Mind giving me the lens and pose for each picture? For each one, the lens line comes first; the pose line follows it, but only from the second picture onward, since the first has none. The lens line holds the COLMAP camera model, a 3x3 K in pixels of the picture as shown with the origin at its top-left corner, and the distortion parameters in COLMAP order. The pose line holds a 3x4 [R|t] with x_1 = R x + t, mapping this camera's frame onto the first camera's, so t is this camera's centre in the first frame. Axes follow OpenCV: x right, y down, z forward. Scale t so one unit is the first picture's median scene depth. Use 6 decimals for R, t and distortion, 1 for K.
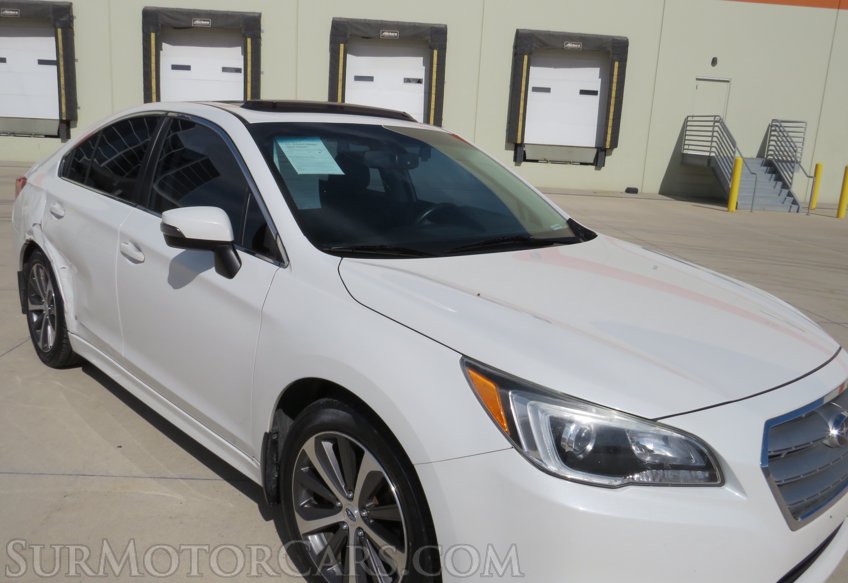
lens RADIAL K [[712.0, 0, 422.9], [0, 712.0, 298.8], [0, 0, 1]] dist [-0.009739, -0.018180]
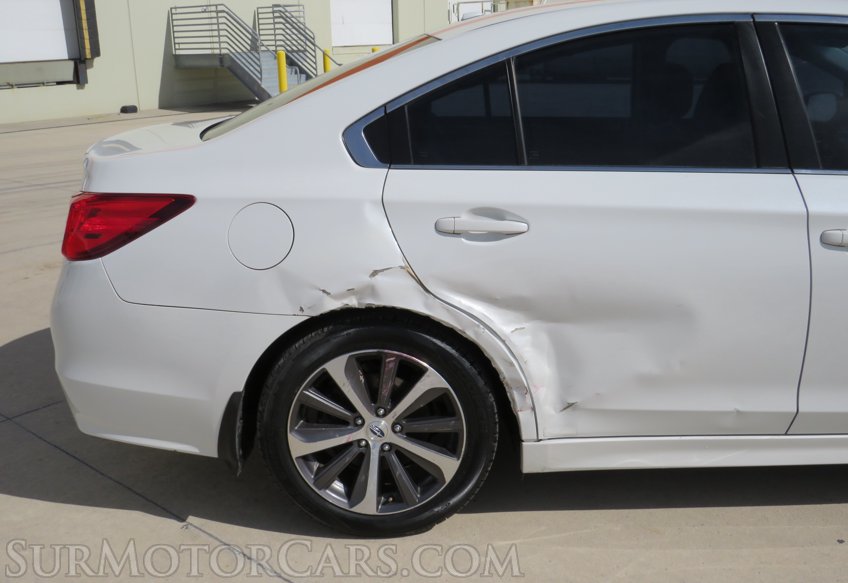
lens RADIAL K [[877.3, 0, 418.3], [0, 877.3, 296.8], [0, 0, 1]] dist [-0.046134, 0.000000]
pose [[0.693428, -0.279377, 0.664158, -0.179309], [0.234232, 0.959108, 0.158892, -0.034354], [-0.681390, 0.045387, 0.730512, 0.103899]]
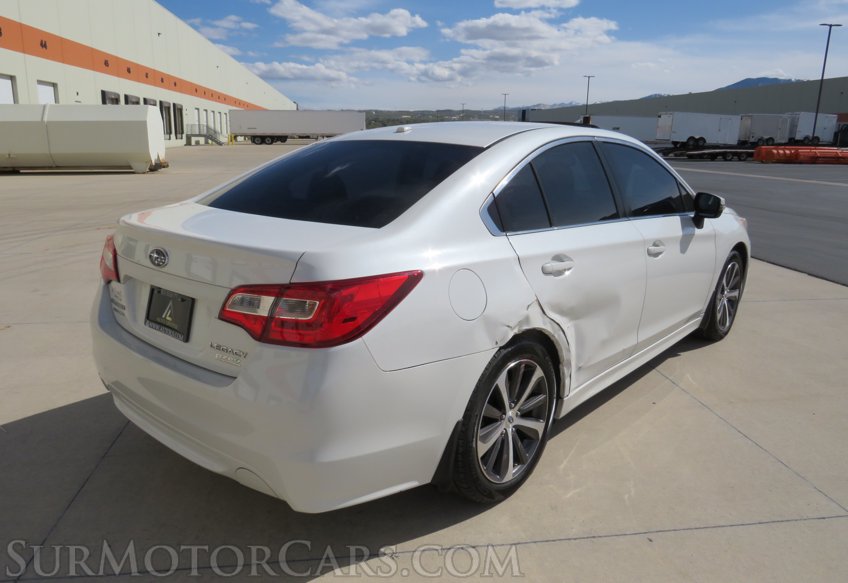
lens RADIAL K [[630.6, 0, 418.8], [0, 630.6, 290.9], [0, 0, 1]] dist [-0.027323, 0.010567]
pose [[-0.083164, -0.296606, 0.951372, -0.217373], [0.216553, 0.926487, 0.307778, -0.064687], [-0.972722, 0.231619, -0.012819, 0.213076]]
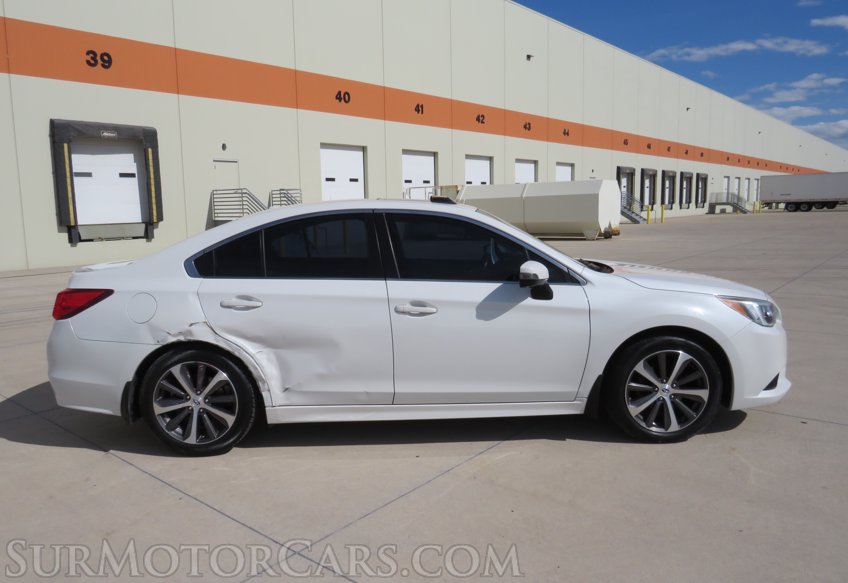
lens RADIAL K [[630.6, 0, 416.9], [0, 630.6, 291.0], [0, 0, 1]] dist [-0.027323, 0.010567]
pose [[0.683101, -0.168548, 0.710609, -0.188542], [0.230672, 0.972989, 0.009039, -0.016443], [-0.692938, 0.157743, 0.703529, 0.017694]]
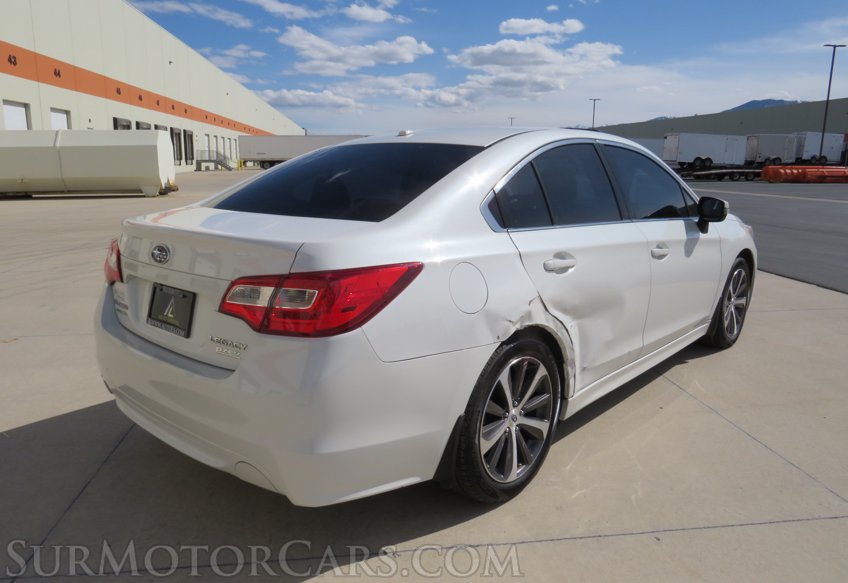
lens RADIAL K [[630.6, 0, 418.2], [0, 630.6, 291.6], [0, 0, 1]] dist [-0.027323, 0.010567]
pose [[-0.071411, -0.261370, 0.962593, -0.218716], [0.226801, 0.935523, 0.270845, -0.059485], [-0.971320, 0.237659, -0.007527, 0.212983]]
